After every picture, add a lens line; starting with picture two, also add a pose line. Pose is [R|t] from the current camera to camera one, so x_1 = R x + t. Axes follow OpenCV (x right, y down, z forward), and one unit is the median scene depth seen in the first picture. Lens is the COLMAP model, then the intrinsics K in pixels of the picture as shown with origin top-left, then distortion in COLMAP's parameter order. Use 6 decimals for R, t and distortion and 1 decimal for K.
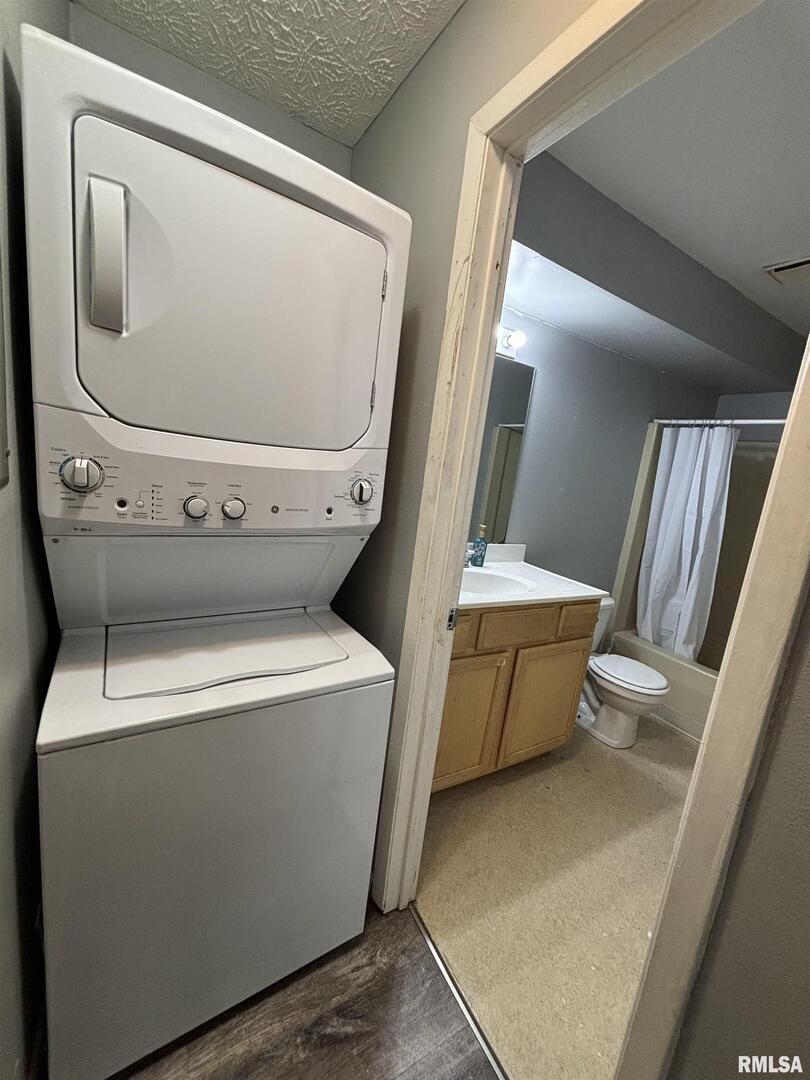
lens RADIAL K [[420.7, 0, 405.4], [0, 420.7, 537.7], [0, 0, 1]] dist [-0.005758, -0.000820]
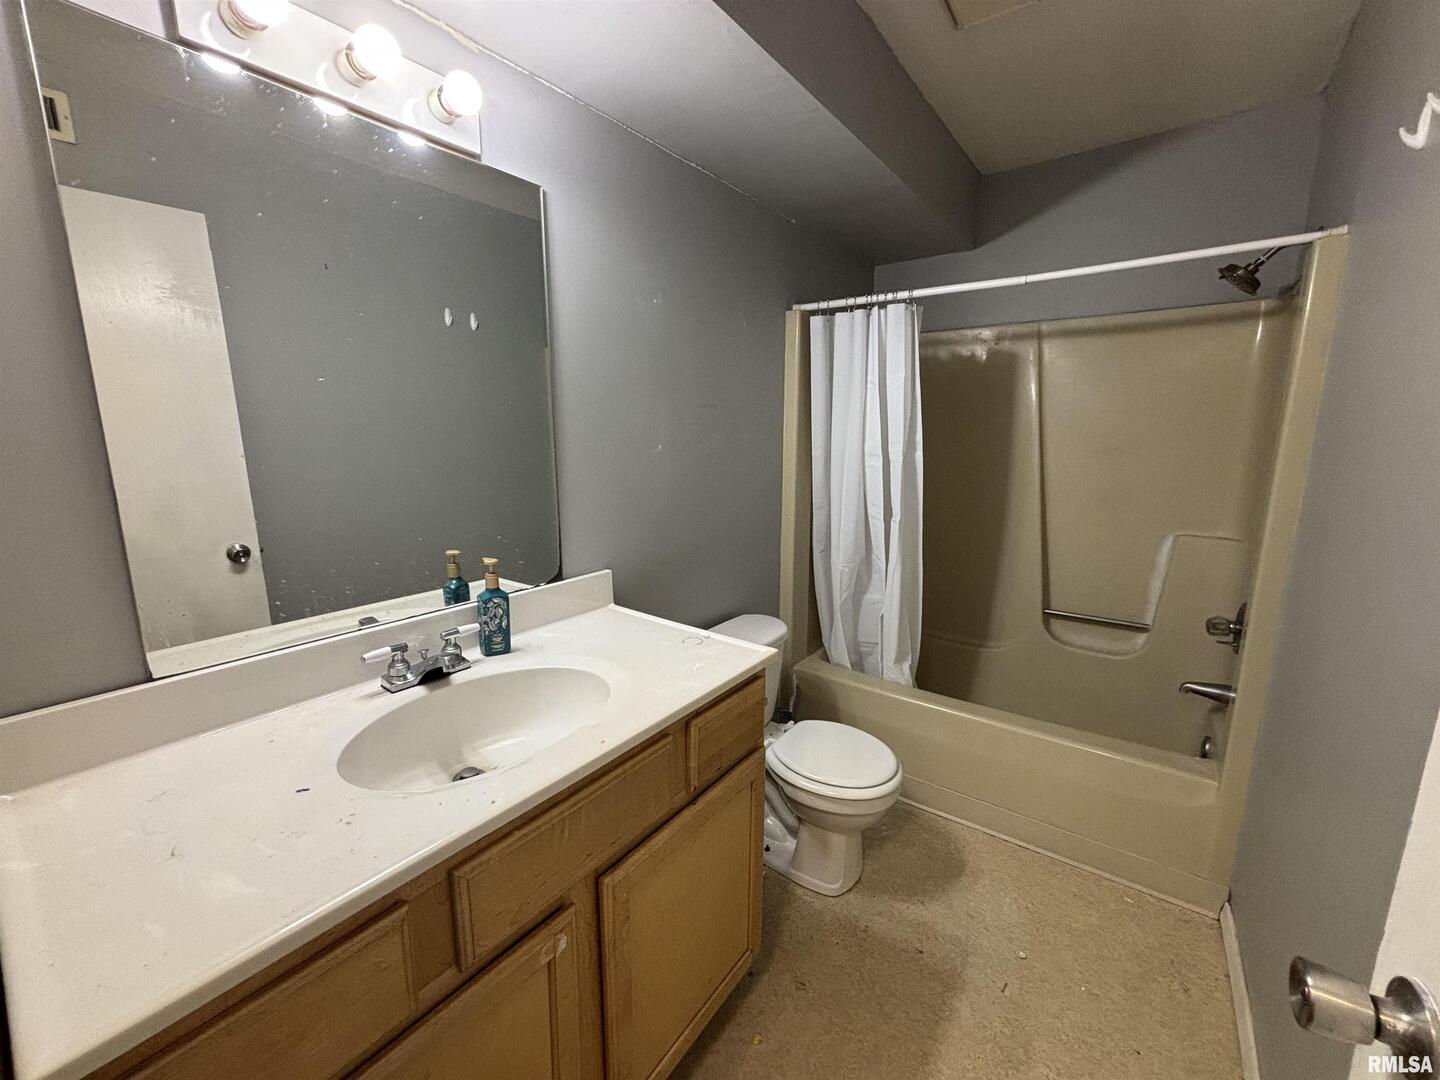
lens RADIAL K [[560.9, 0, 715.6], [0, 560.9, 531.3], [0, 0, 1]] dist [-0.005758, -0.000820]
pose [[0.917655, -0.192118, 0.347851, 0.178198], [0.181135, 0.981363, 0.064159, -0.045784], [-0.353694, 0.004132, 0.935352, 0.339882]]
